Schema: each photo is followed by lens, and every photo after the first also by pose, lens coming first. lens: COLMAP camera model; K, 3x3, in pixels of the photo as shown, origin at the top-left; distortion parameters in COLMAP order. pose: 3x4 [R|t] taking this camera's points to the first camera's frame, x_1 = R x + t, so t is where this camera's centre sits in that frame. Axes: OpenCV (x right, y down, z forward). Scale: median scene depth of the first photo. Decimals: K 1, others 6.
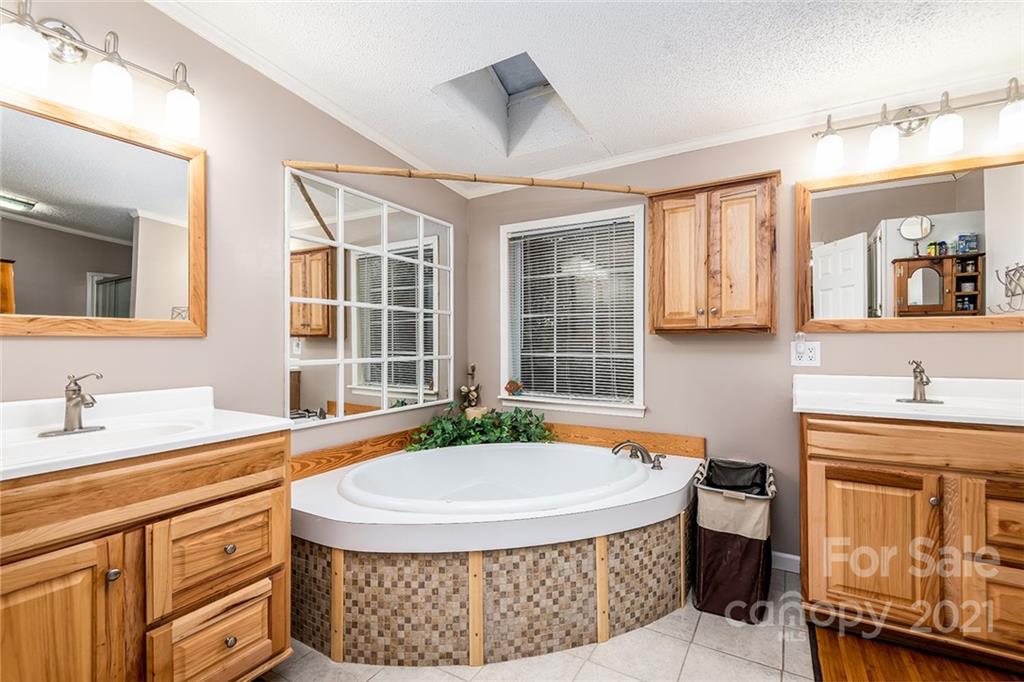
lens RADIAL K [[466.1, 0, 512.0], [0, 466.1, 341.0], [0, 0, 1]] dist [0.022427, -0.010999]
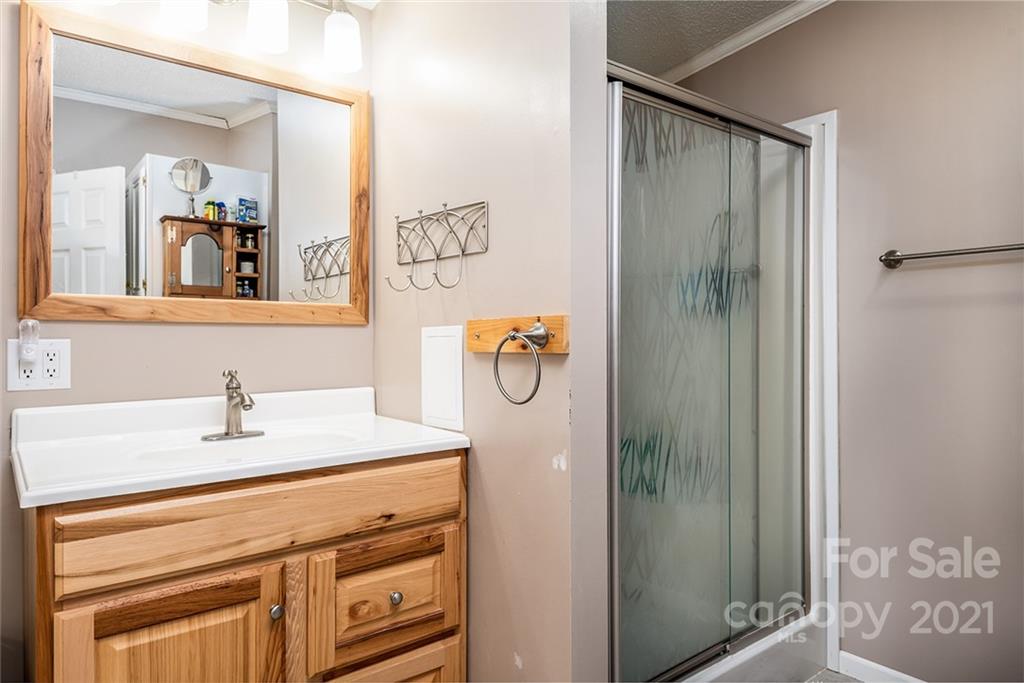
lens RADIAL K [[647.6, 0, 512.0], [0, 647.6, 341.5], [0, 0, 1]] dist [0.072342, -0.074679]
pose [[0.356044, -0.005452, 0.934453, 0.147897], [-0.005770, 0.999951, 0.008033, -0.003709], [-0.934451, -0.008252, 0.355995, 0.273153]]
